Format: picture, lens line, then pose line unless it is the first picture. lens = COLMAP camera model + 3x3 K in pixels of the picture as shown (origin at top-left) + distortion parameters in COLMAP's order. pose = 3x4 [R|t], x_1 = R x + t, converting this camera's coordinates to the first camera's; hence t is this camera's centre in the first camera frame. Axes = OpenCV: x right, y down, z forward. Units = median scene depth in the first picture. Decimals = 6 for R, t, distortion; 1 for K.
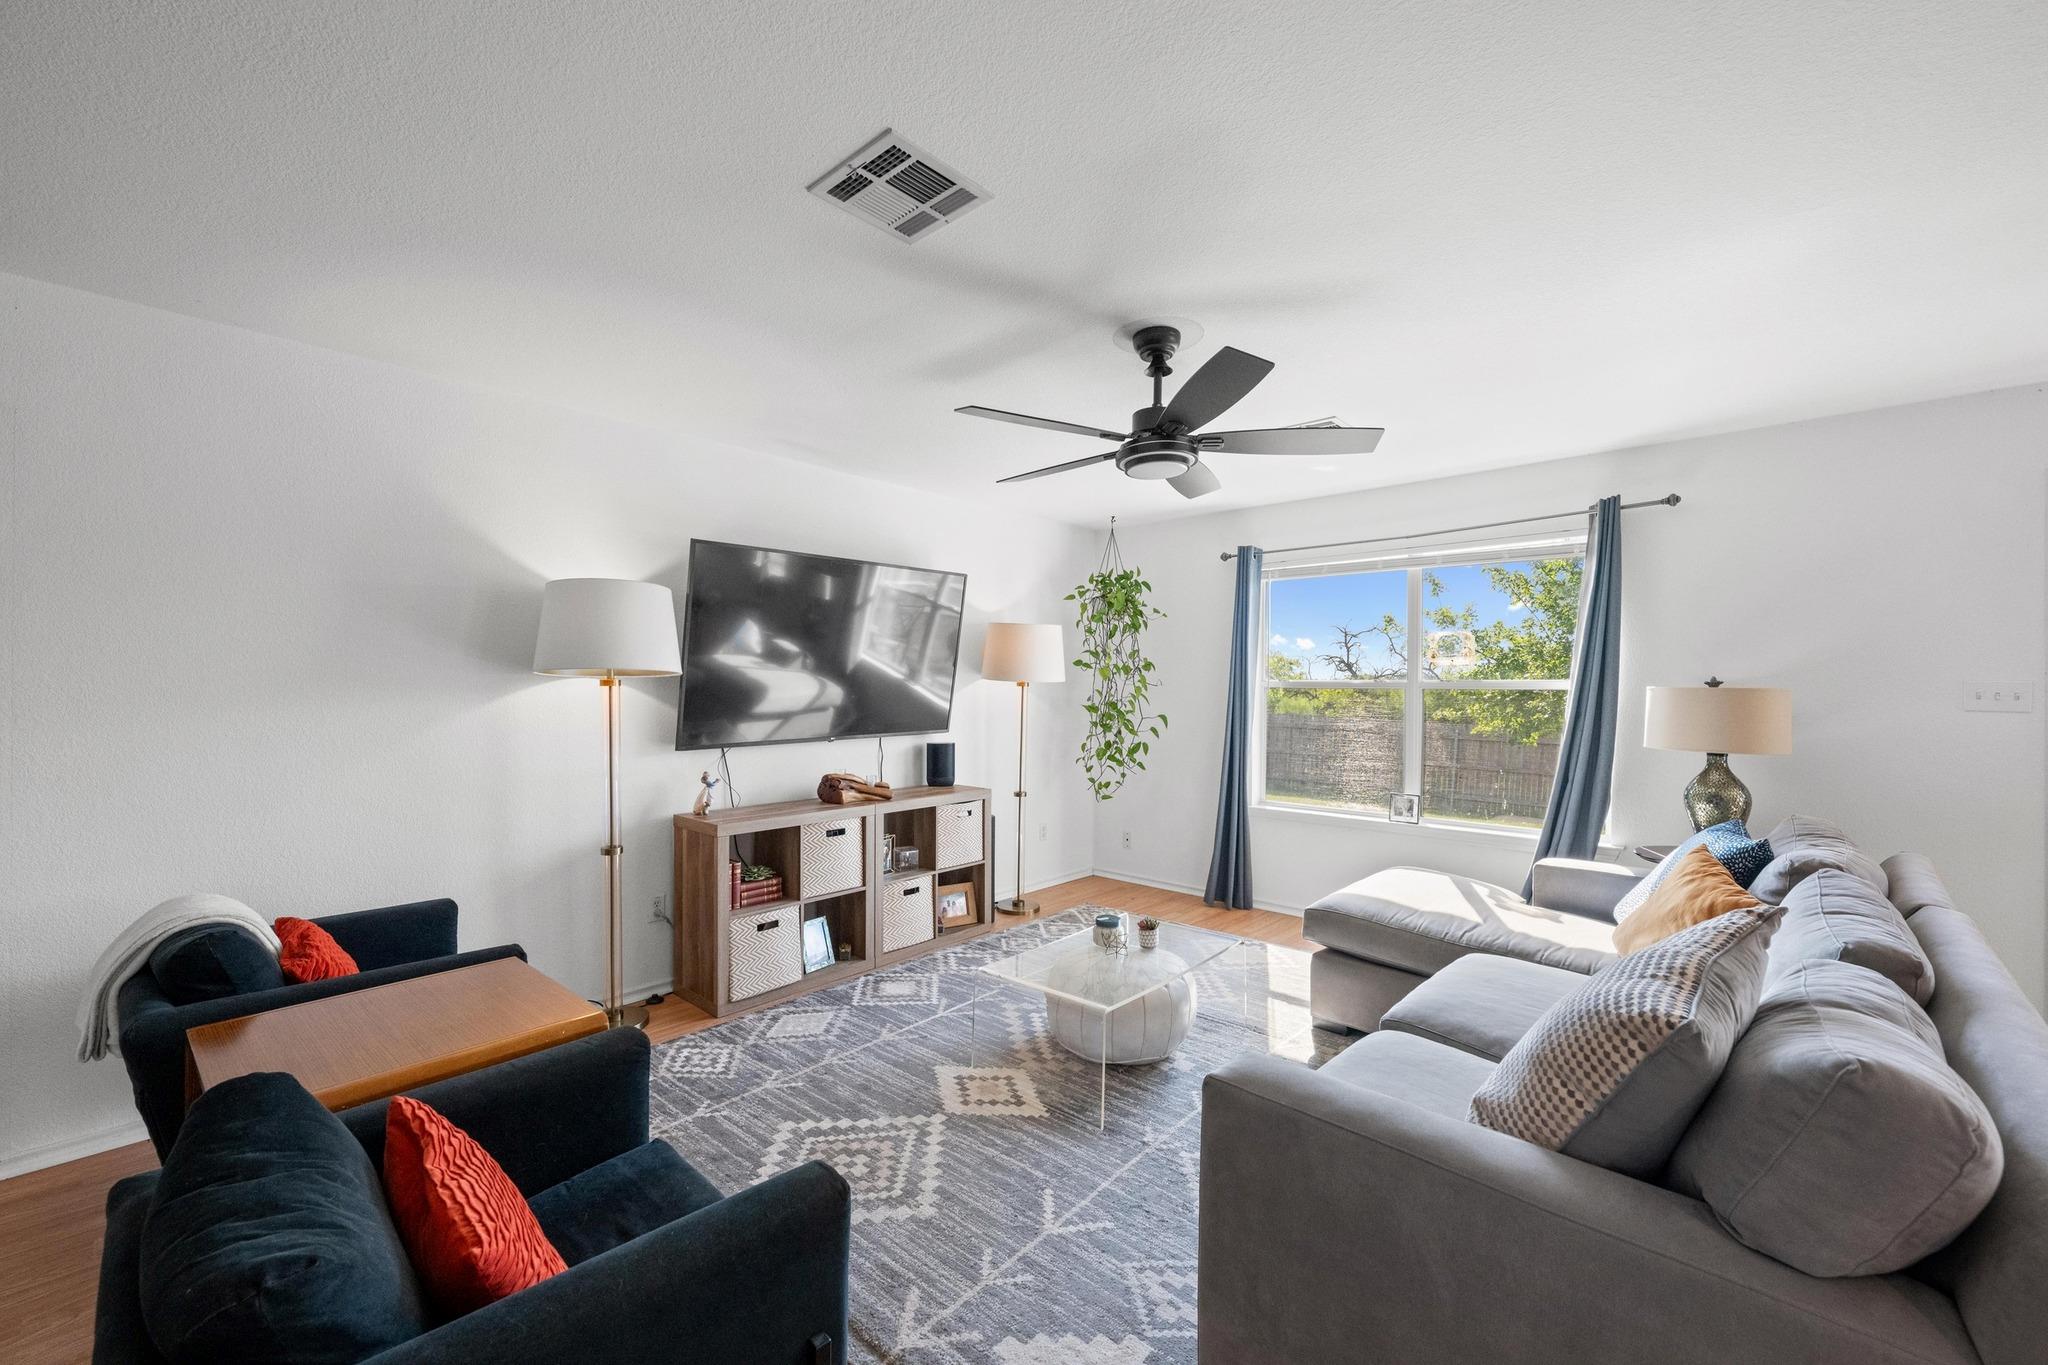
lens RADIAL K [[811.1, 0, 1028.4], [0, 811.1, 686.6], [0, 0, 1]] dist [-0.000058, -0.000037]
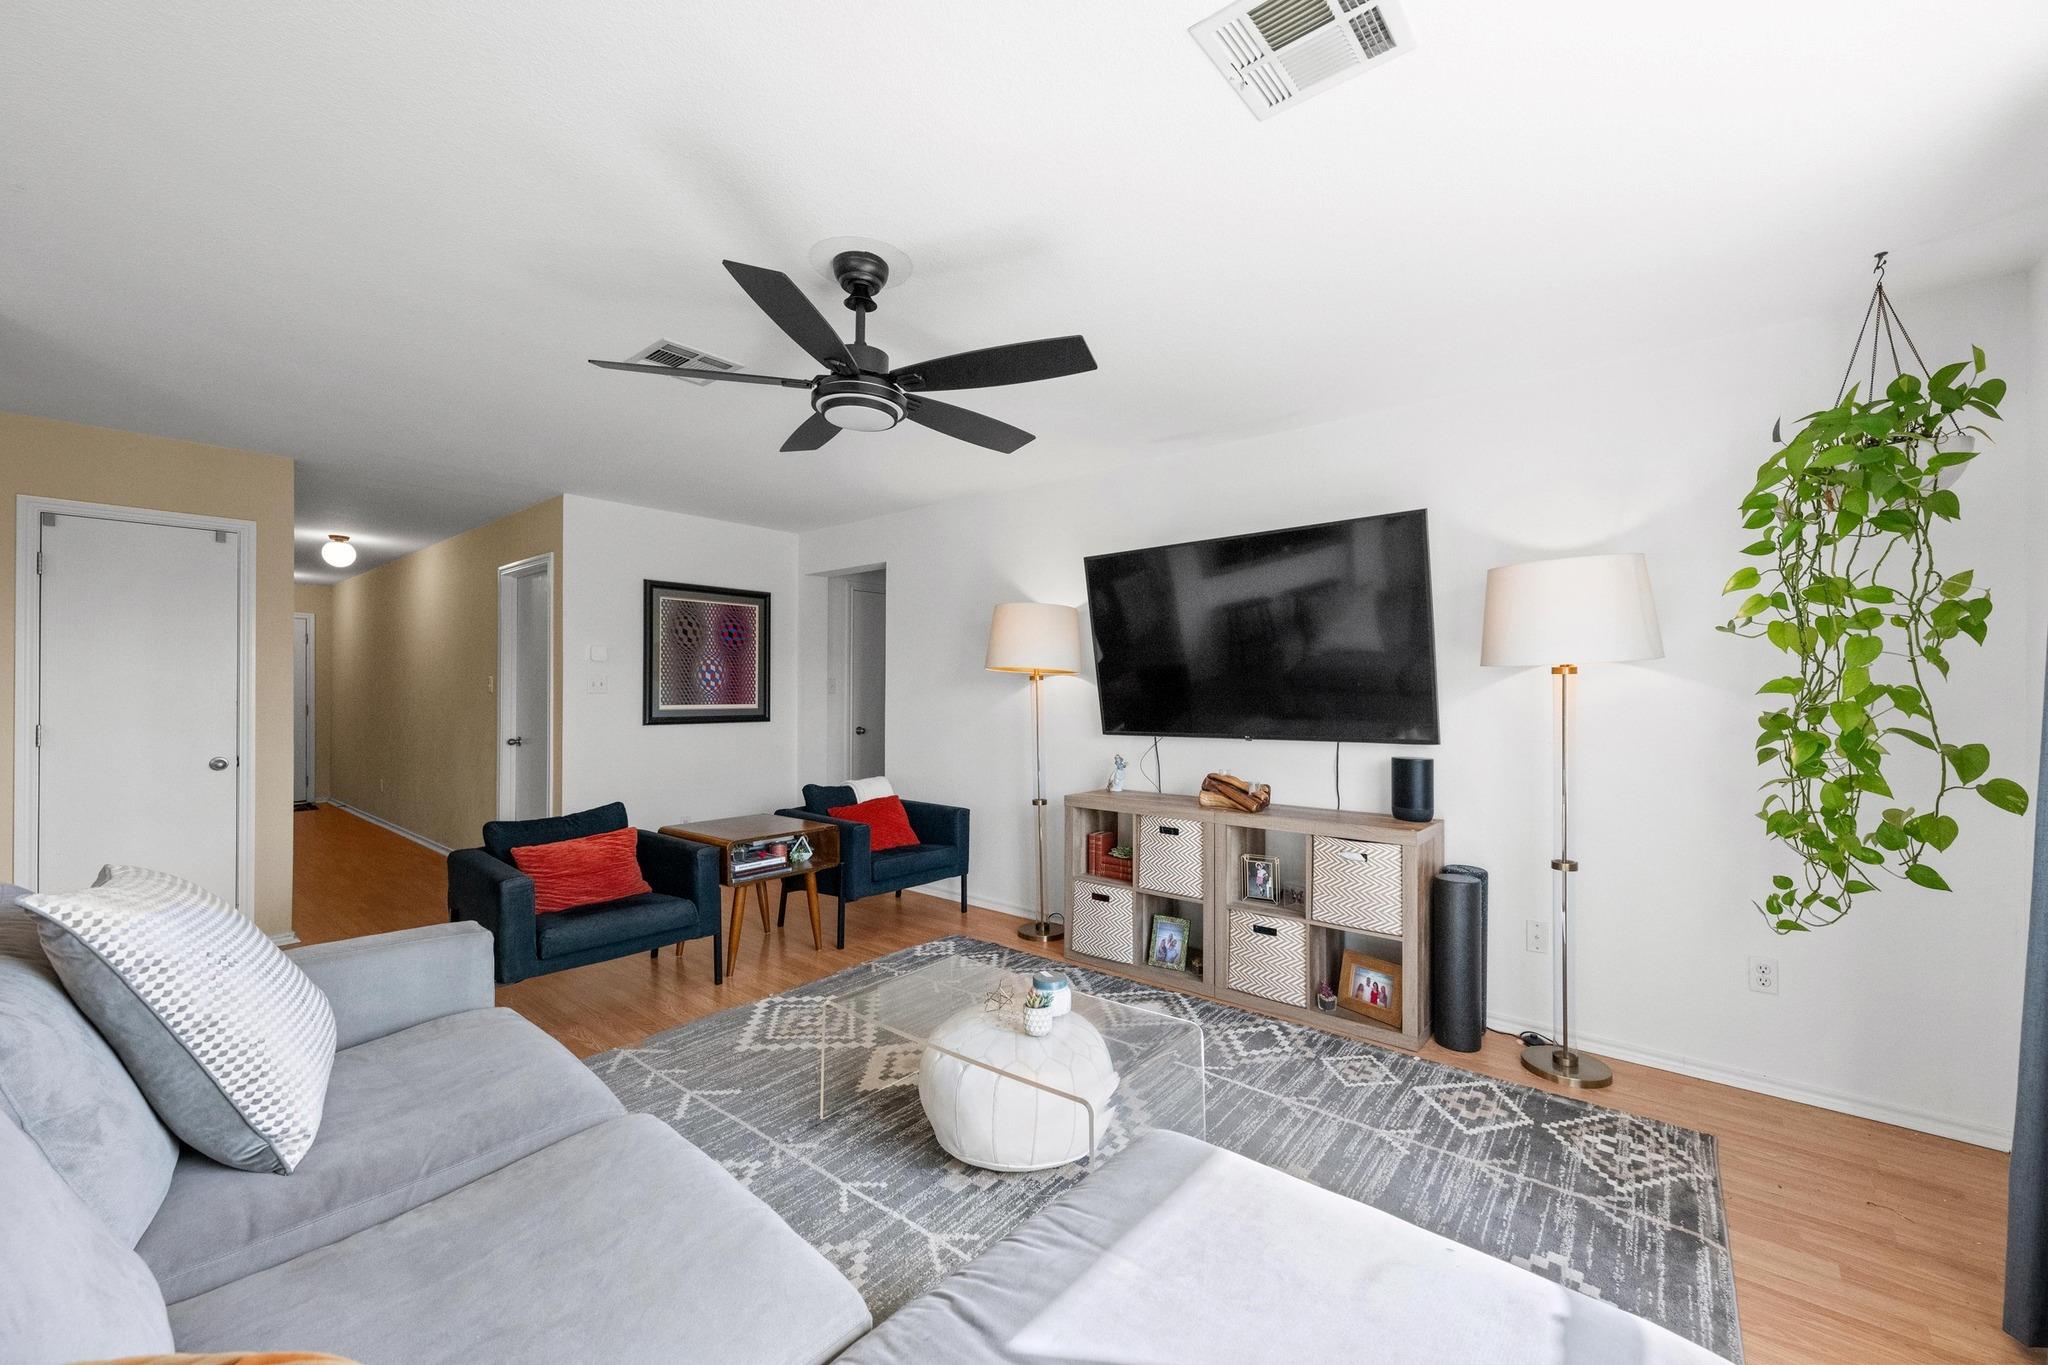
lens RADIAL K [[811.1, 0, 1022.3], [0, 811.1, 689.9], [0, 0, 1]] dist [-0.000058, -0.000037]
pose [[0.024992, -0.005550, -0.999672, 0.719656], [-0.002844, 0.999980, -0.005623, 0.020141], [0.999684, 0.002984, 0.024975, 0.808440]]
